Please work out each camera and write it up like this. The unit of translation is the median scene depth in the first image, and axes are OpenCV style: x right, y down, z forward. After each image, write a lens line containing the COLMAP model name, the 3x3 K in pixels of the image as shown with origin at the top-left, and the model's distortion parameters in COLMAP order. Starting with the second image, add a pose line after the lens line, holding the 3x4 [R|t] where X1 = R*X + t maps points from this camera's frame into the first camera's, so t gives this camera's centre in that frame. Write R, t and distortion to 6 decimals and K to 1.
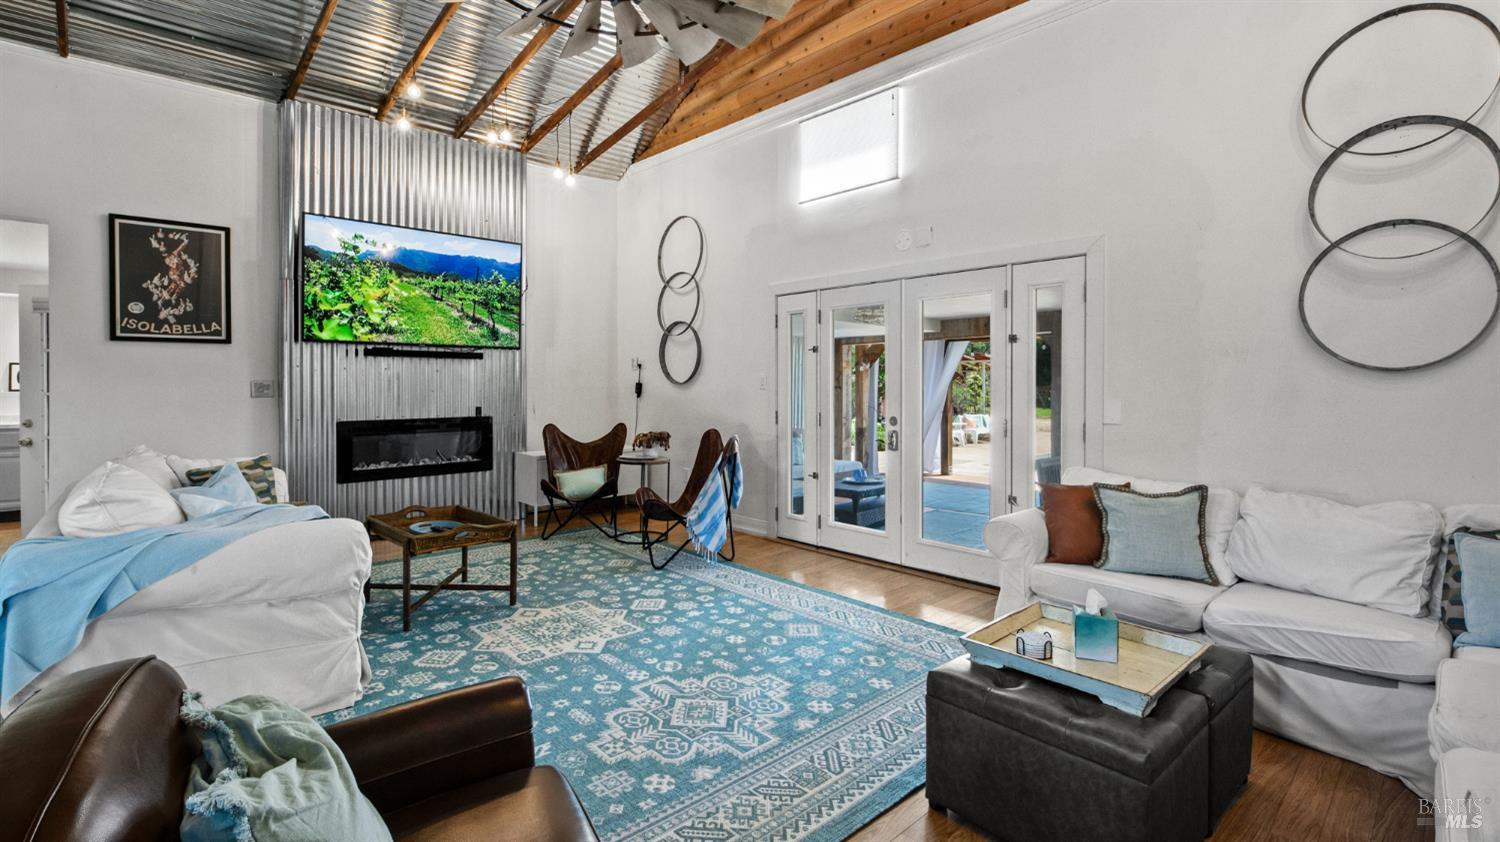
lens RADIAL K [[691.1, 0, 741.0], [0, 691.1, 378.7], [0, 0, 1]] dist [0.000699, -0.000096]
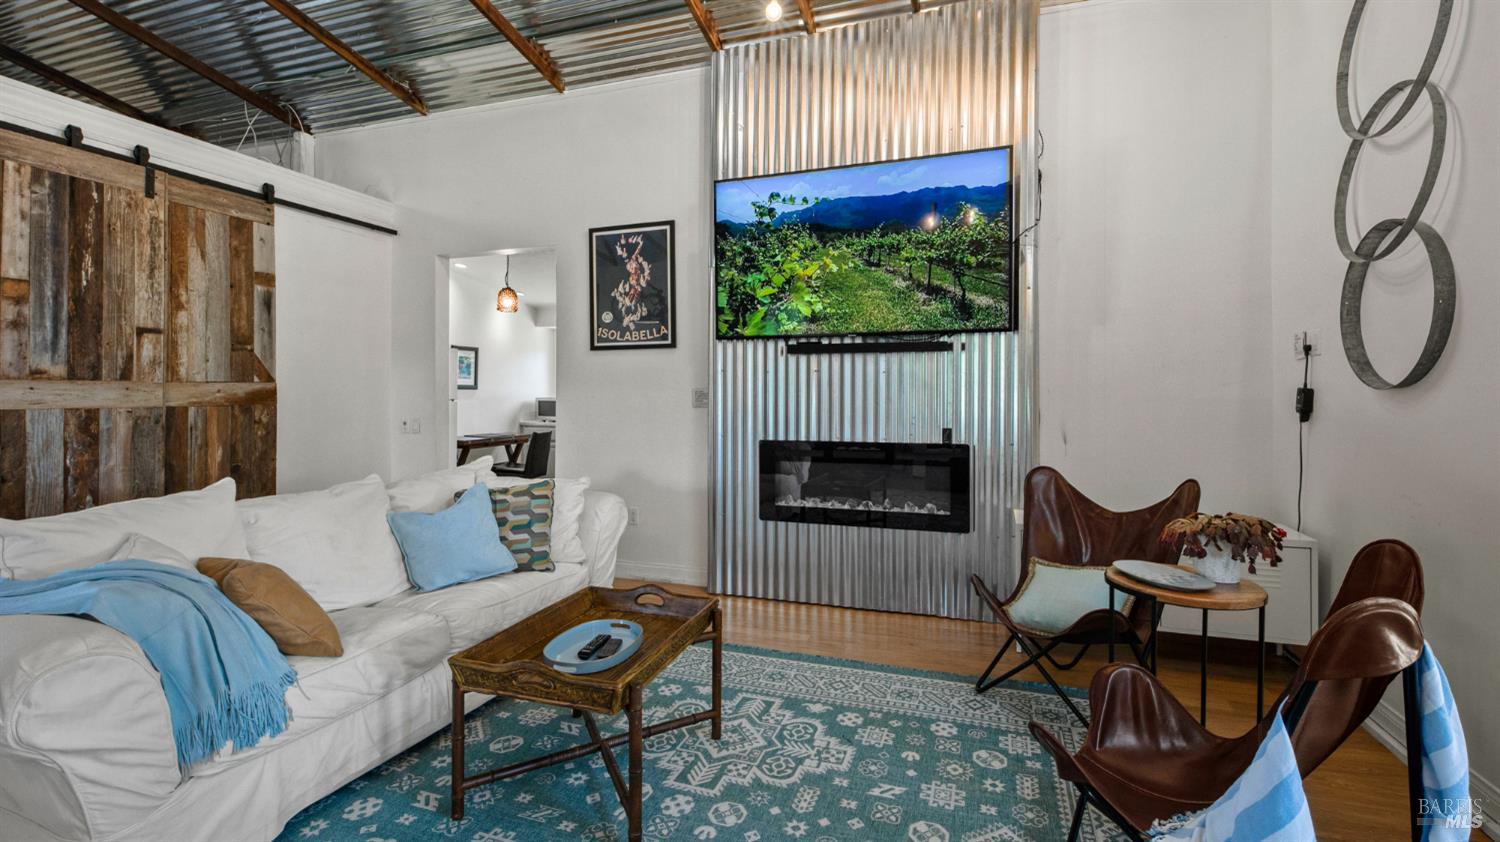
lens RADIAL K [[673.5, 0, 747.9], [0, 673.5, 400.5], [0, 0, 1]] dist [0.004069, 0.000215]
pose [[0.475270, 0.006168, -0.879818, 0.090643], [0.005653, 0.999933, 0.010063, 0.010510], [0.879822, -0.009756, 0.475204, 0.692354]]
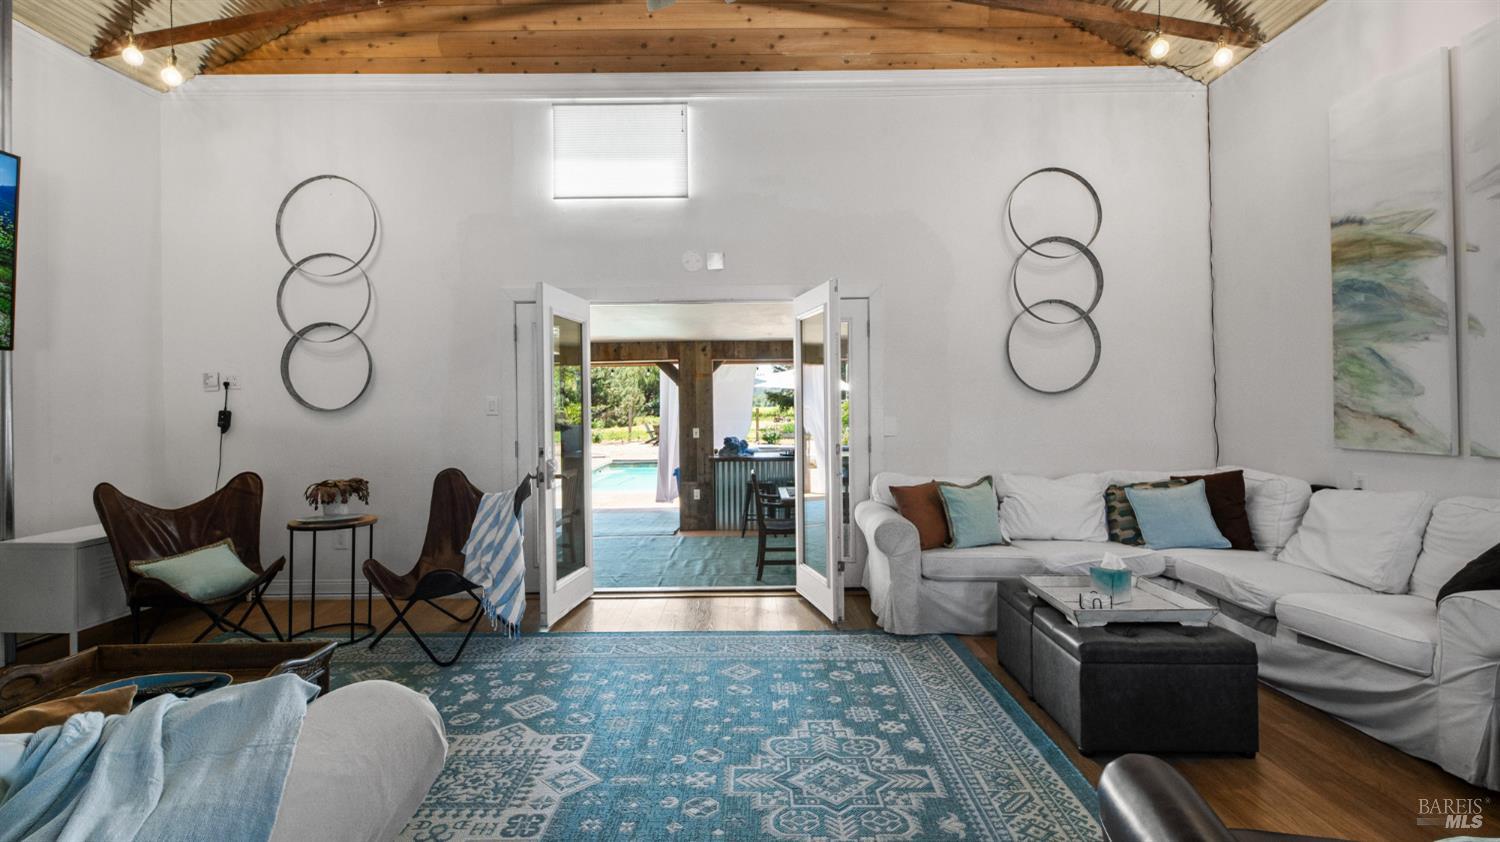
lens RADIAL K [[690.0, 0, 745.9], [0, 690.0, 399.7], [0, 0, 1]] dist [0.004545, -0.000487]
pose [[0.673777, -0.001903, 0.738932, -0.429638], [0.007106, 0.999967, -0.003904, 0.002328], [-0.738901, 0.007882, 0.673768, 0.269718]]
